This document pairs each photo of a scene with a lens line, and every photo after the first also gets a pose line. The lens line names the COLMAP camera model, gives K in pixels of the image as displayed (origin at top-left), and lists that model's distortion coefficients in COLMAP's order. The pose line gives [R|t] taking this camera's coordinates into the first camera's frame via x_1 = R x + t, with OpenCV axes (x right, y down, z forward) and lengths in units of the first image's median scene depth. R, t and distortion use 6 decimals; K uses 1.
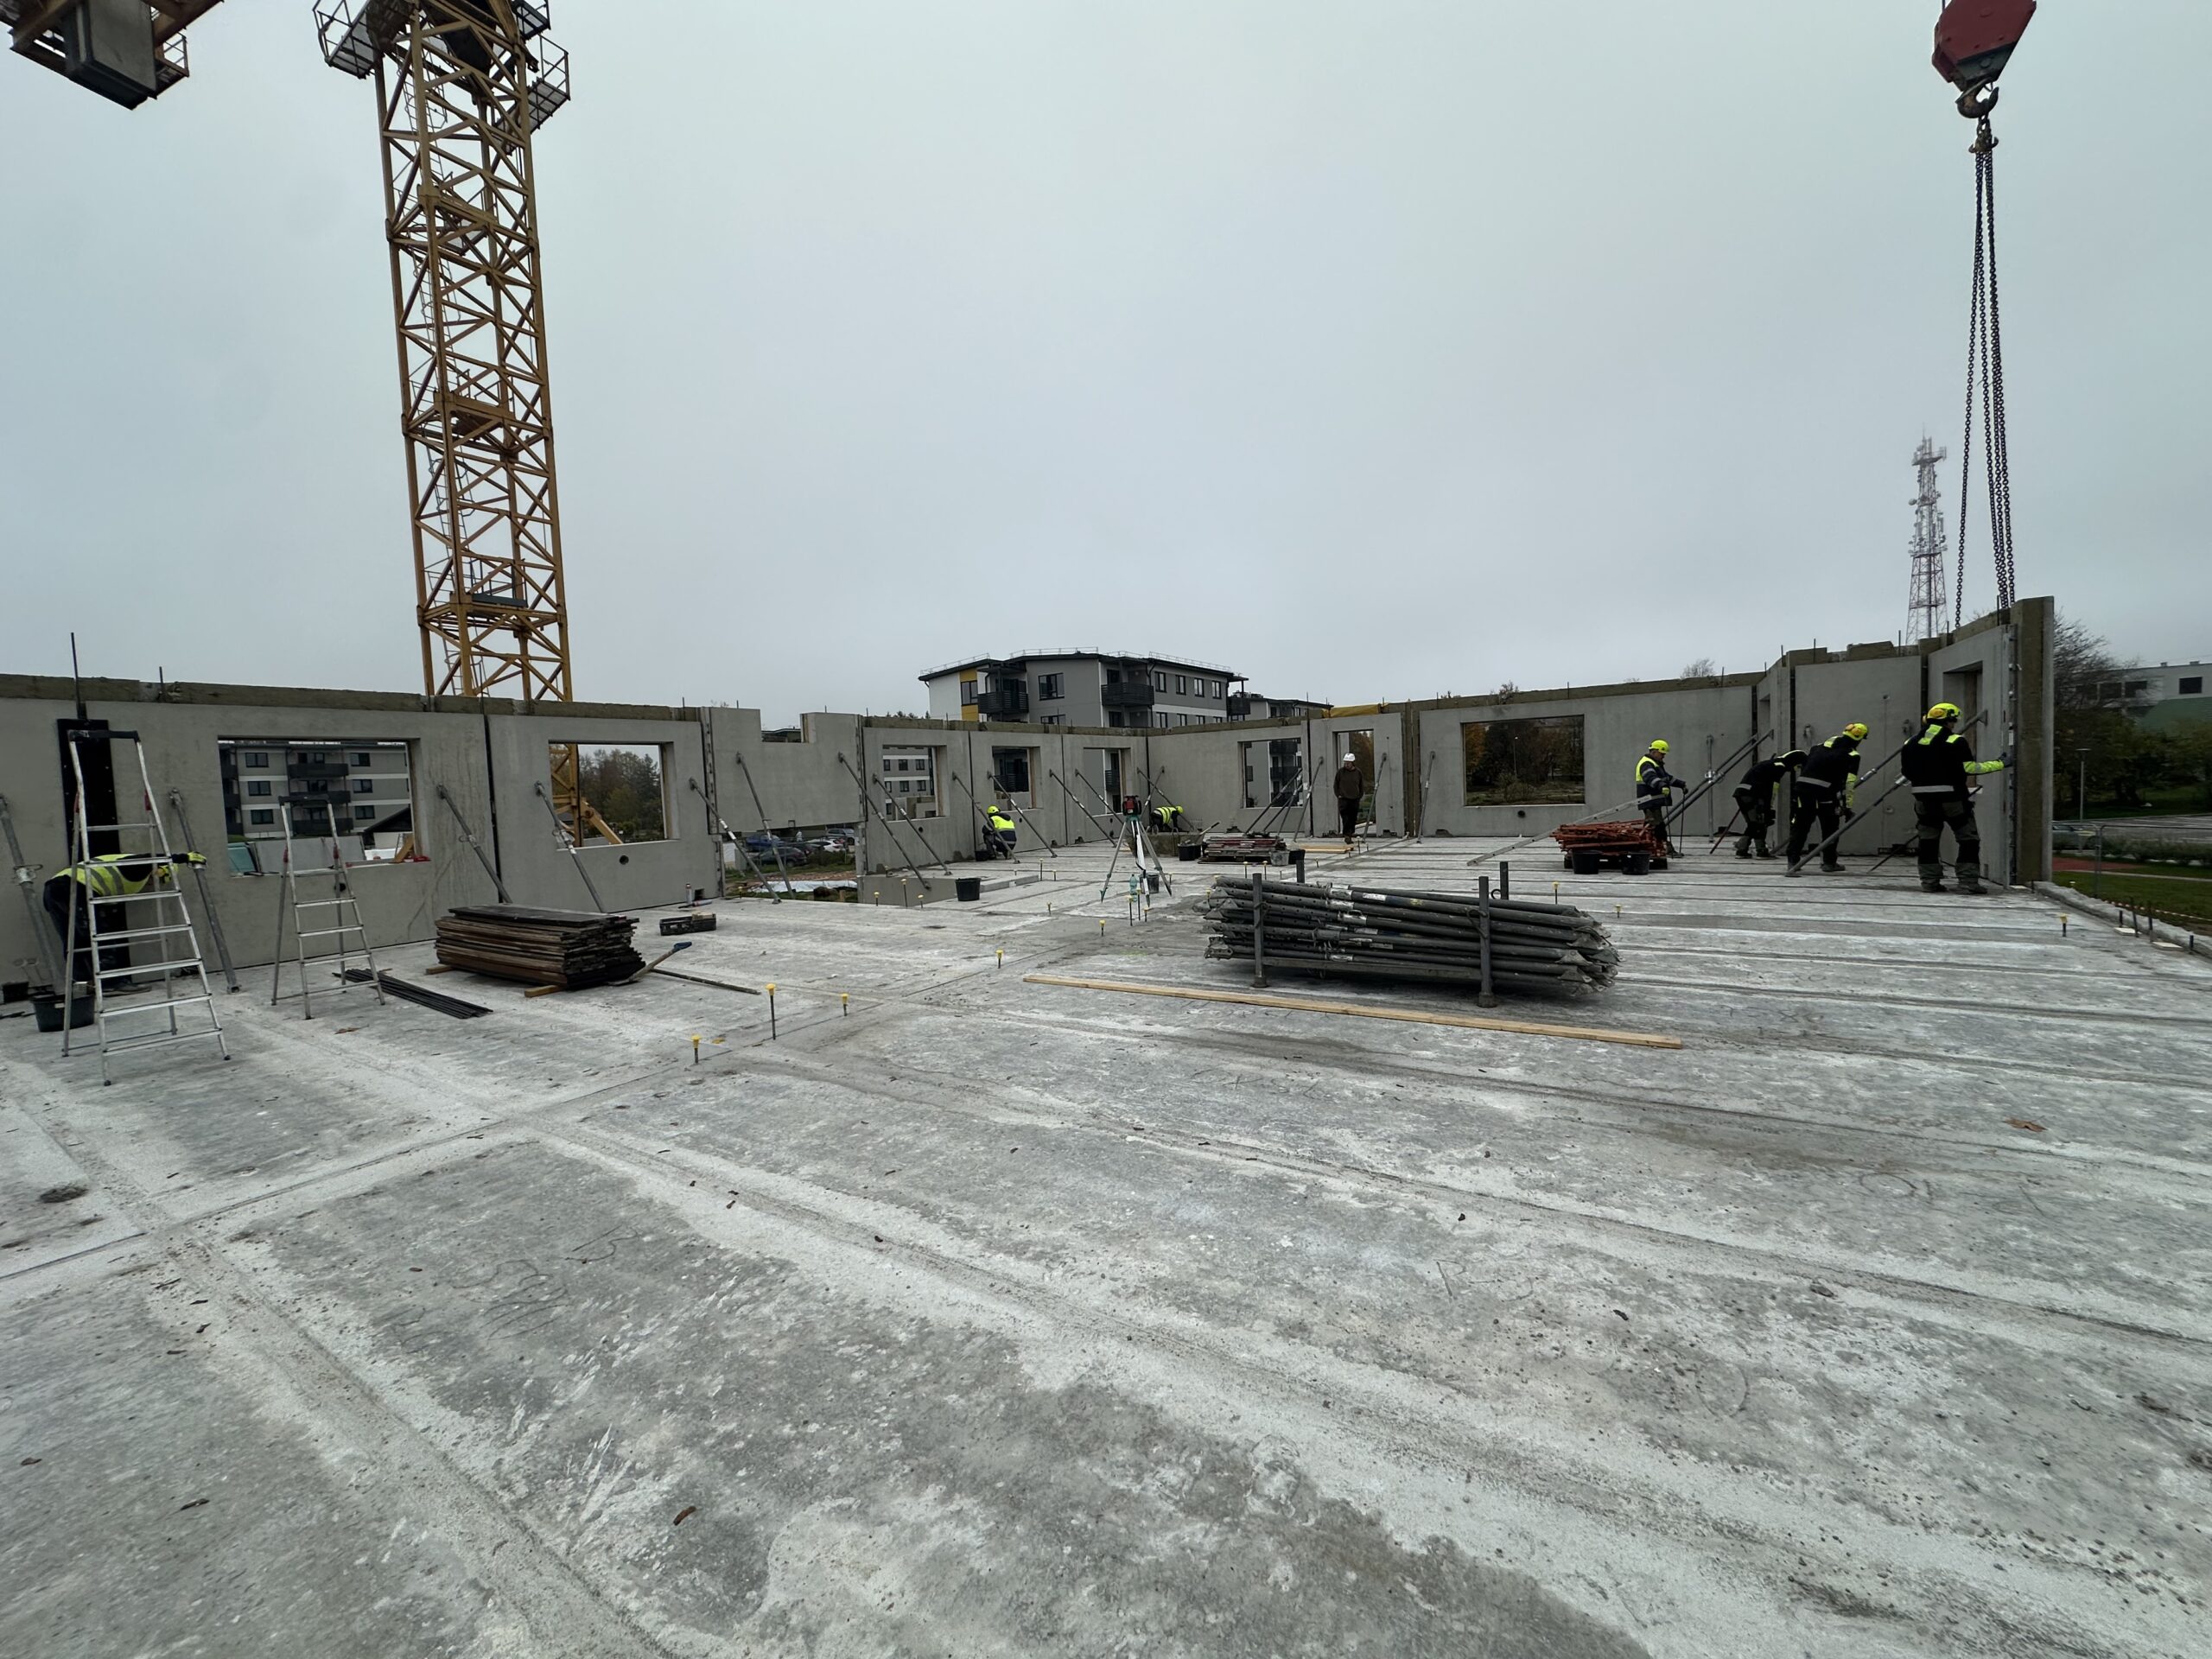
lens RADIAL K [[877.0, 0, 1106.0], [0, 877.0, 829.5], [0, 0, 1]] dist [-0.002398, -0.000031]
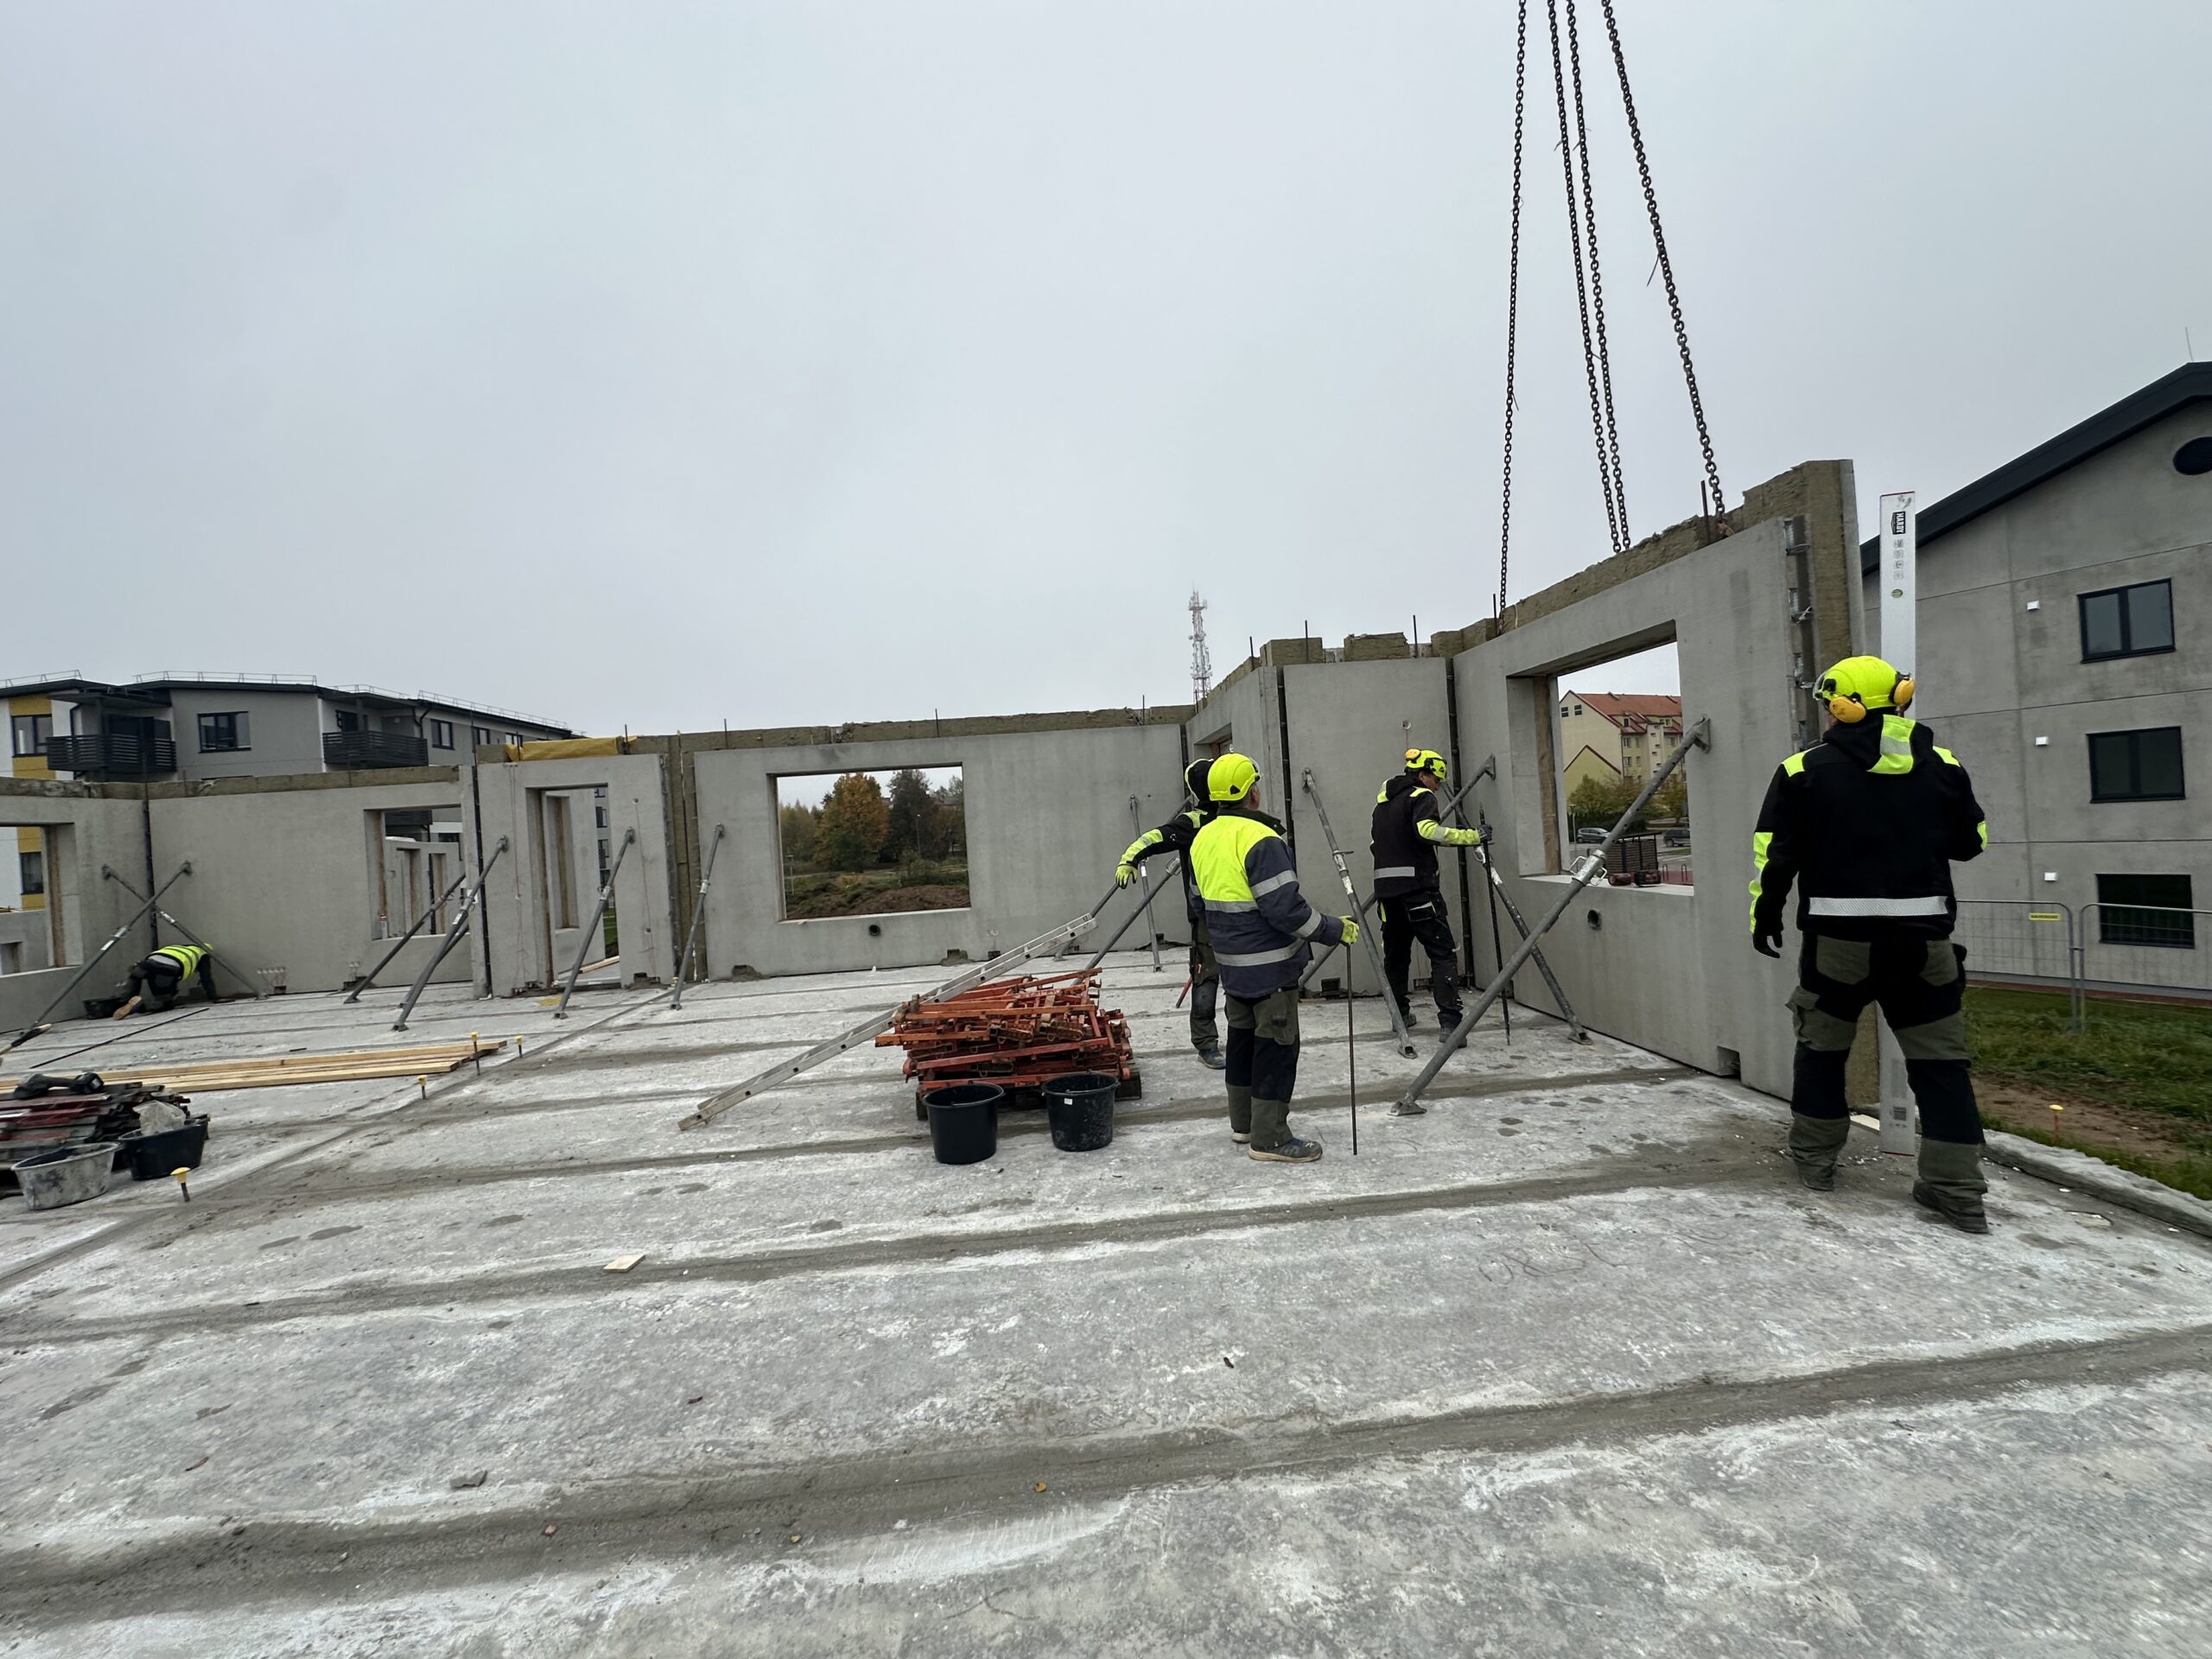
lens RADIAL K [[892.6, 0, 1106.0], [0, 892.6, 829.5], [0, 0, 1]] dist [0.001477, 0.000376]
pose [[0.802685, -0.008801, 0.596338, 0.226266], [0.061789, 0.995738, -0.068474, -0.031756], [-0.593193, 0.091810, 0.799808, 0.396805]]
